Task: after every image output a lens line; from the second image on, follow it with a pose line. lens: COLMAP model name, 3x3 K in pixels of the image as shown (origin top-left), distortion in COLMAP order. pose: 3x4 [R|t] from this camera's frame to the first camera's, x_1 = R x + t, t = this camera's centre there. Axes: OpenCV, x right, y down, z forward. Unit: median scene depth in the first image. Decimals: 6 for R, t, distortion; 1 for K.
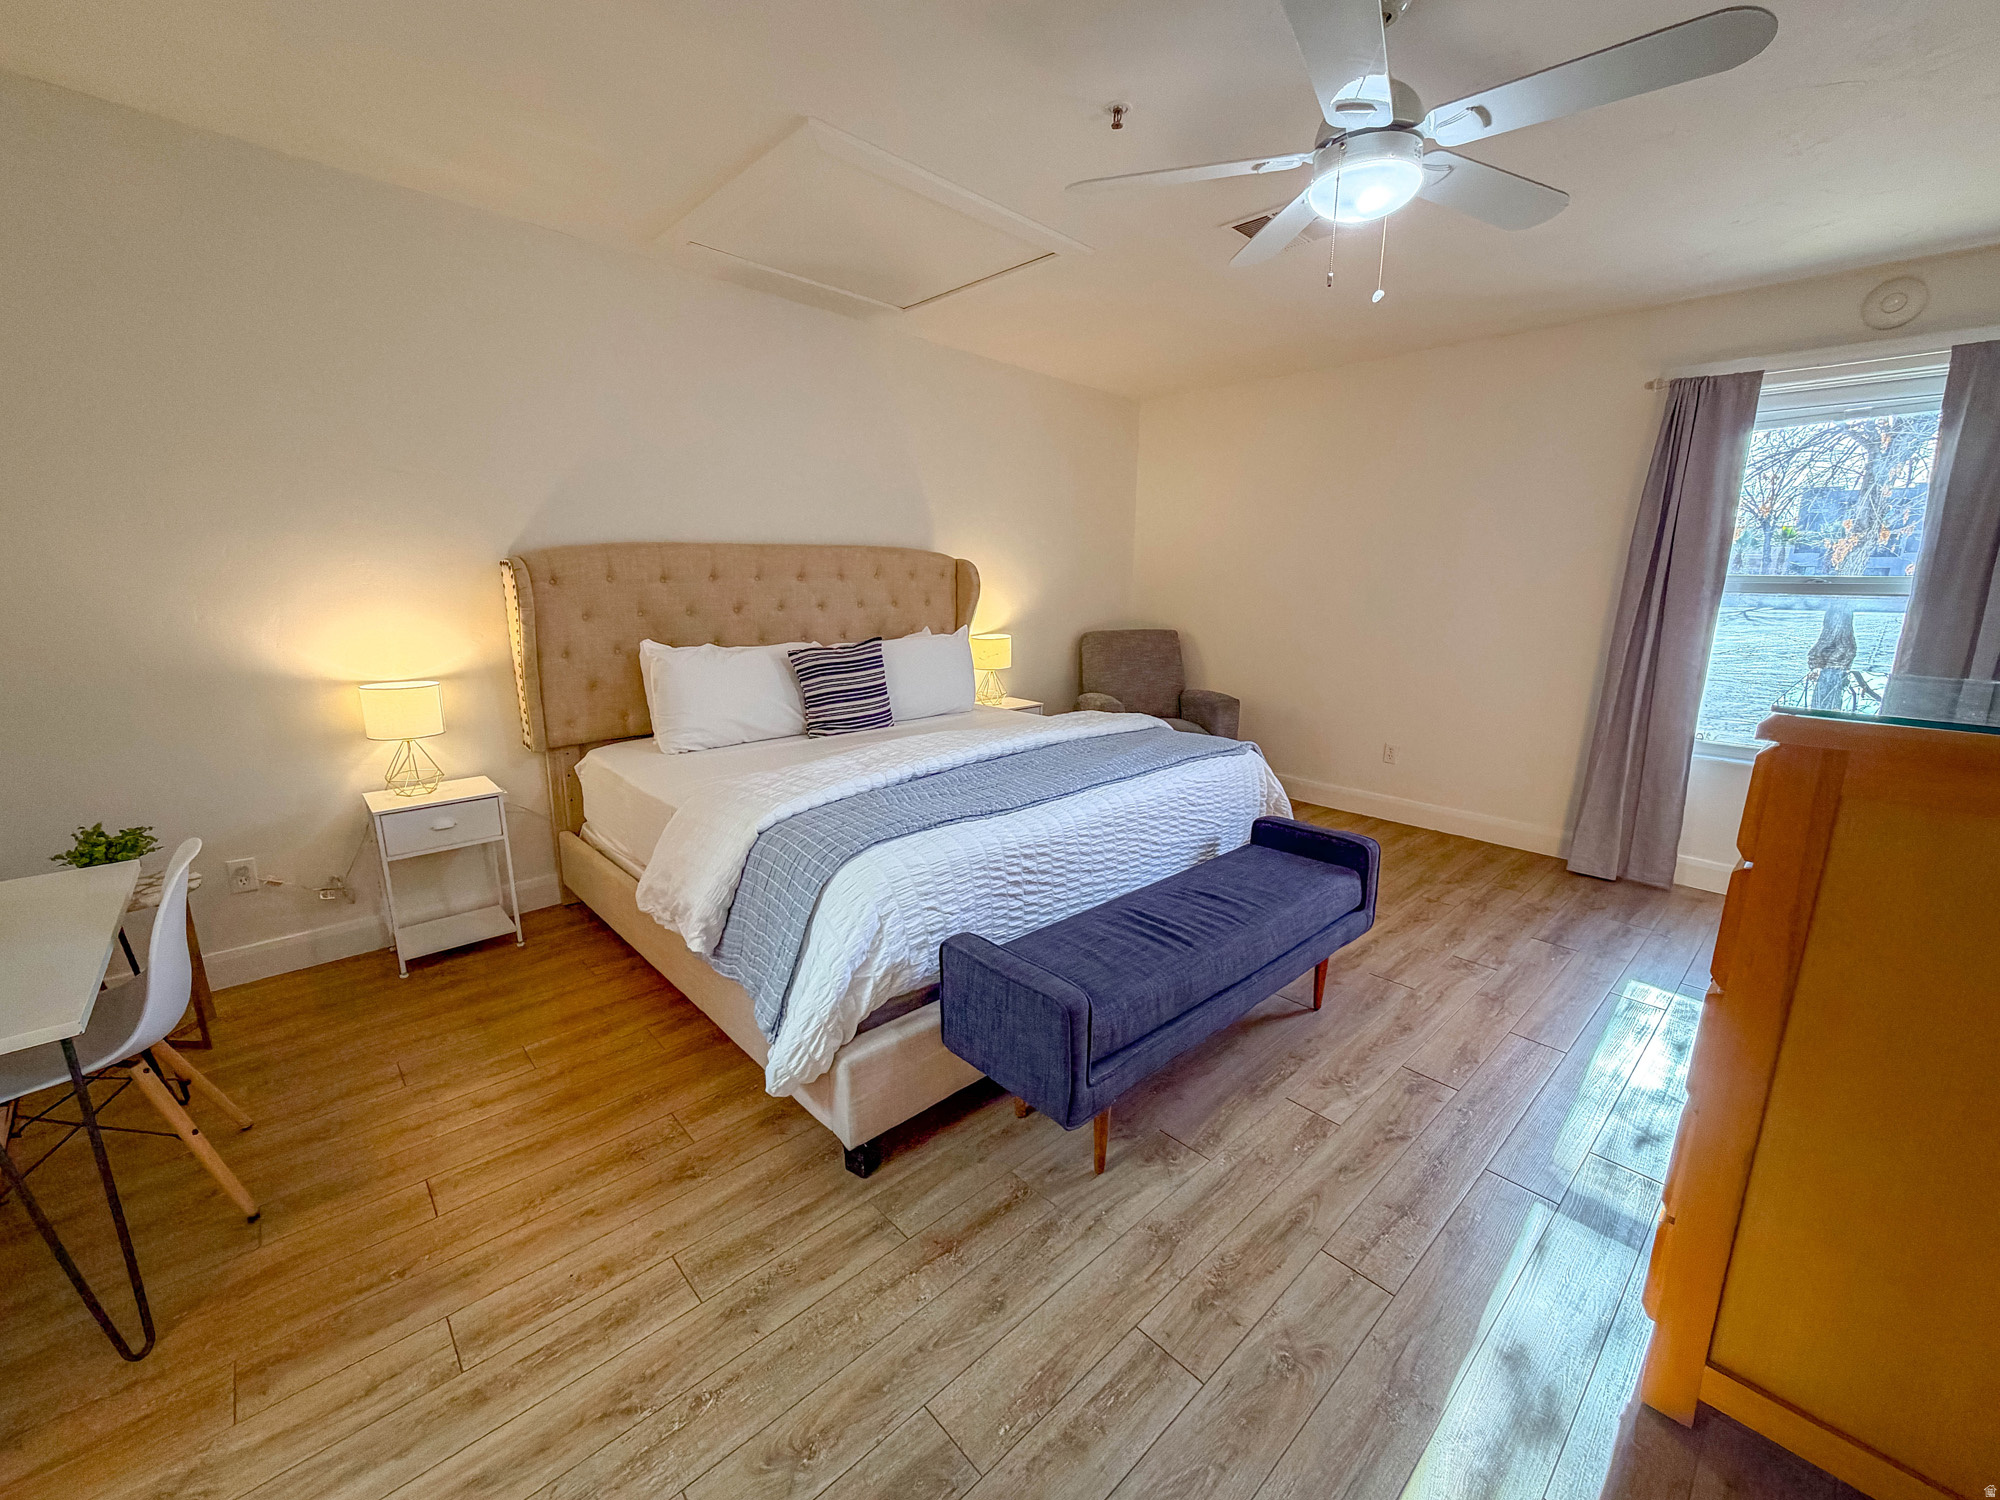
lens RADIAL K [[805.1, 0, 1007.0], [0, 805.1, 745.1], [0, 0, 1]] dist [-0.000649, 0.000074]
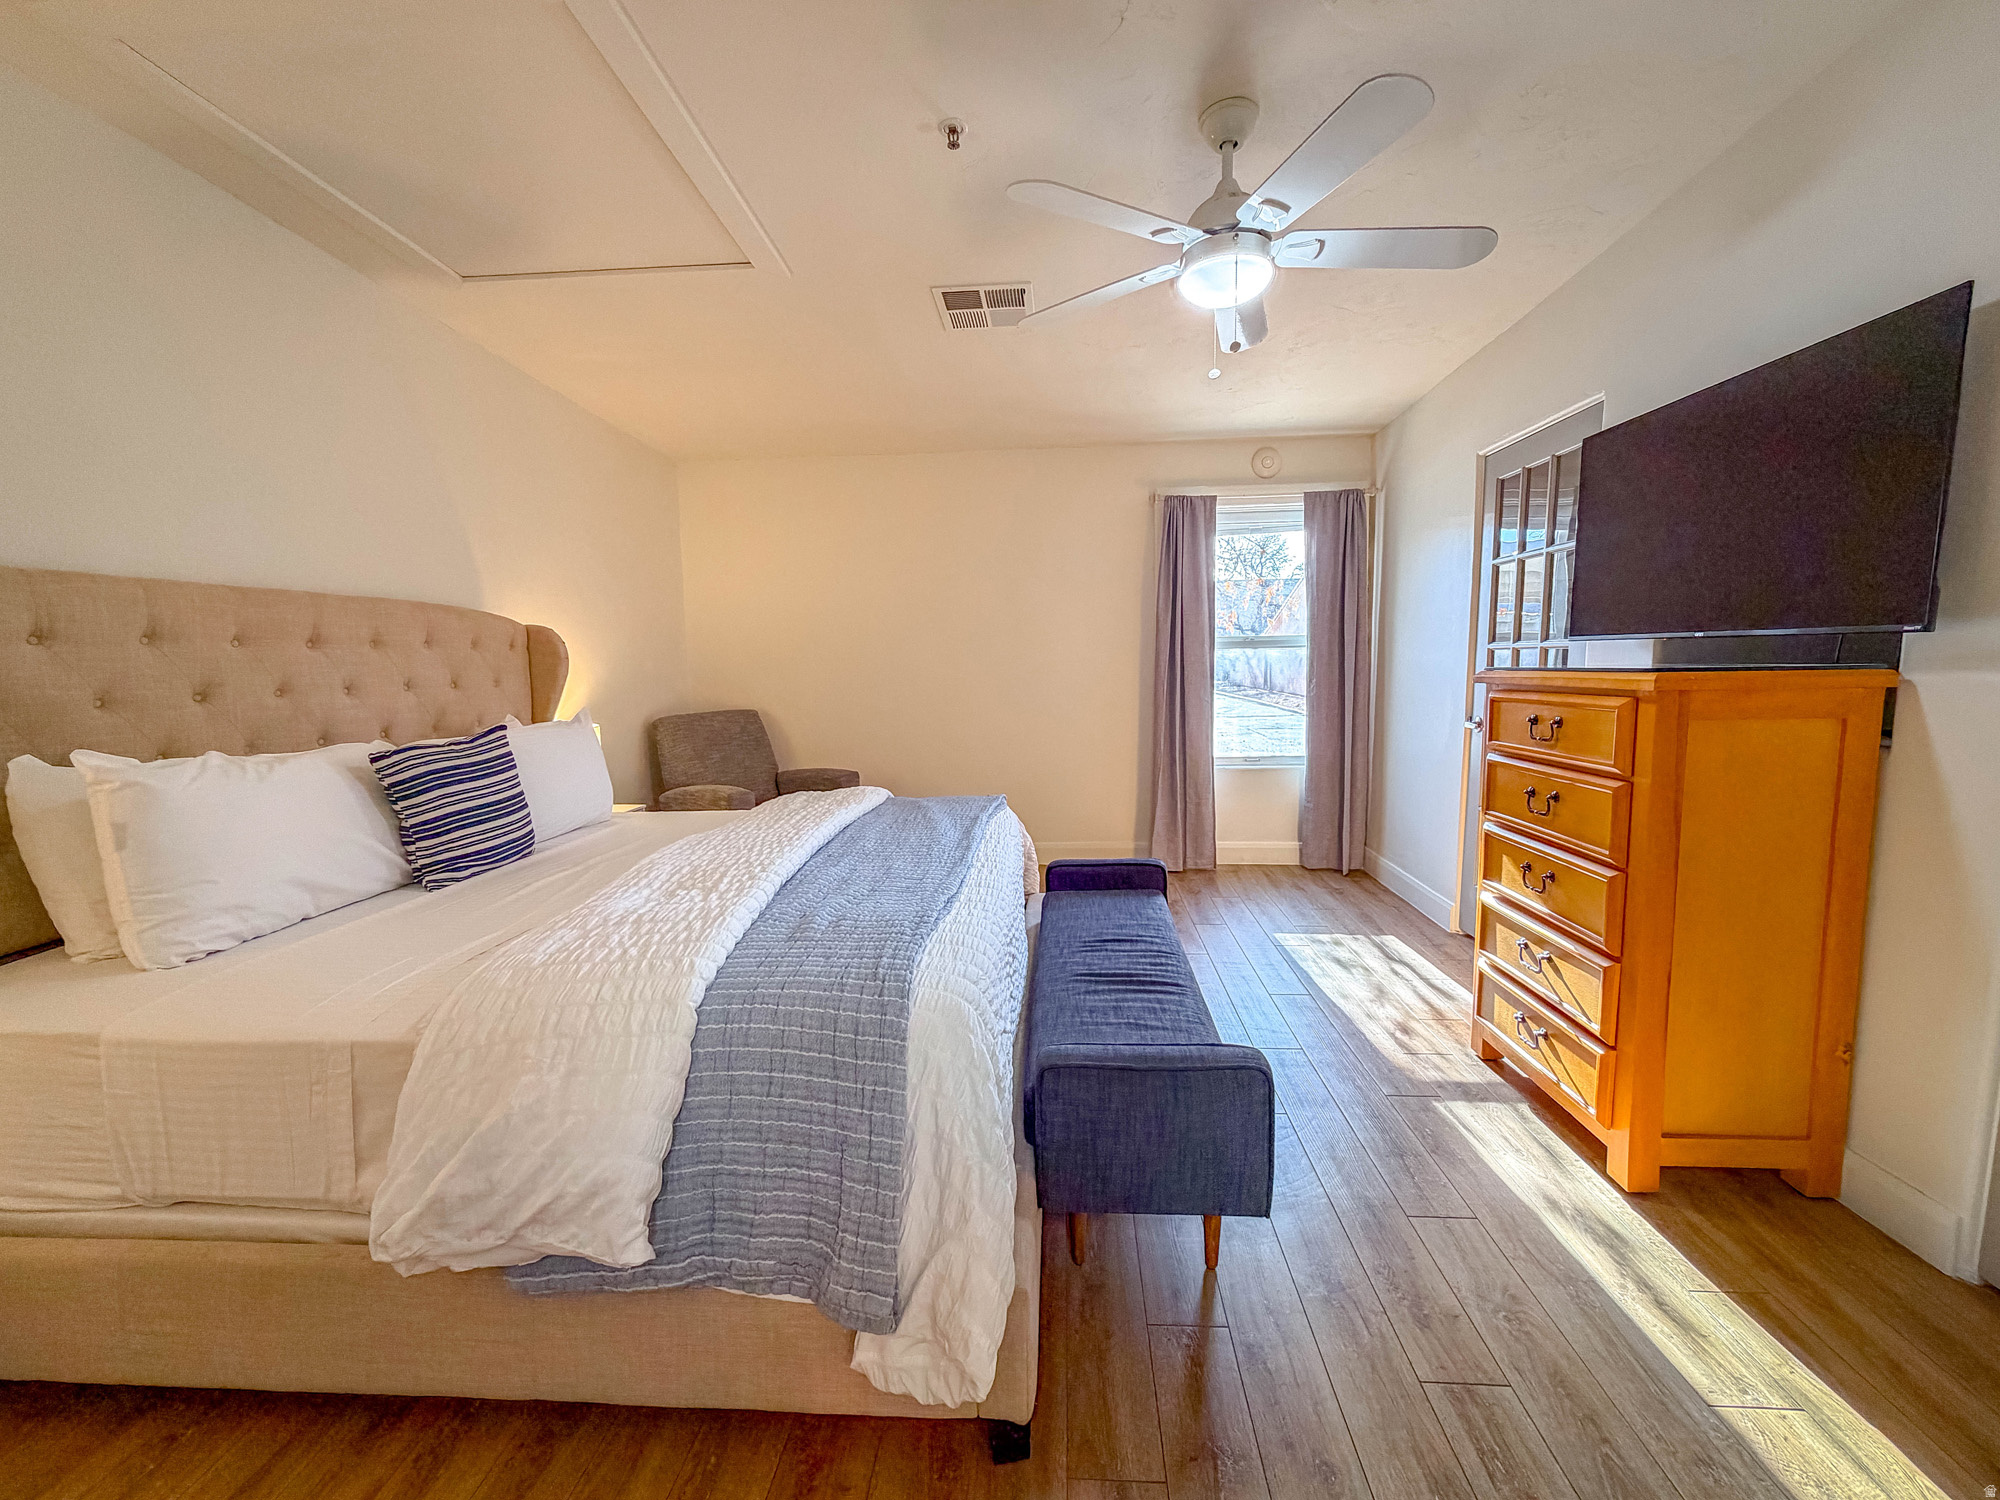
lens RADIAL K [[805.1, 0, 999.3], [0, 805.1, 750.0], [0, 0, 1]] dist [-0.000649, 0.000074]
pose [[0.731886, -0.092571, 0.675110, -0.327507], [0.169359, 0.984354, -0.048627, -0.010172], [-0.660046, 0.149926, 0.736113, 0.234665]]
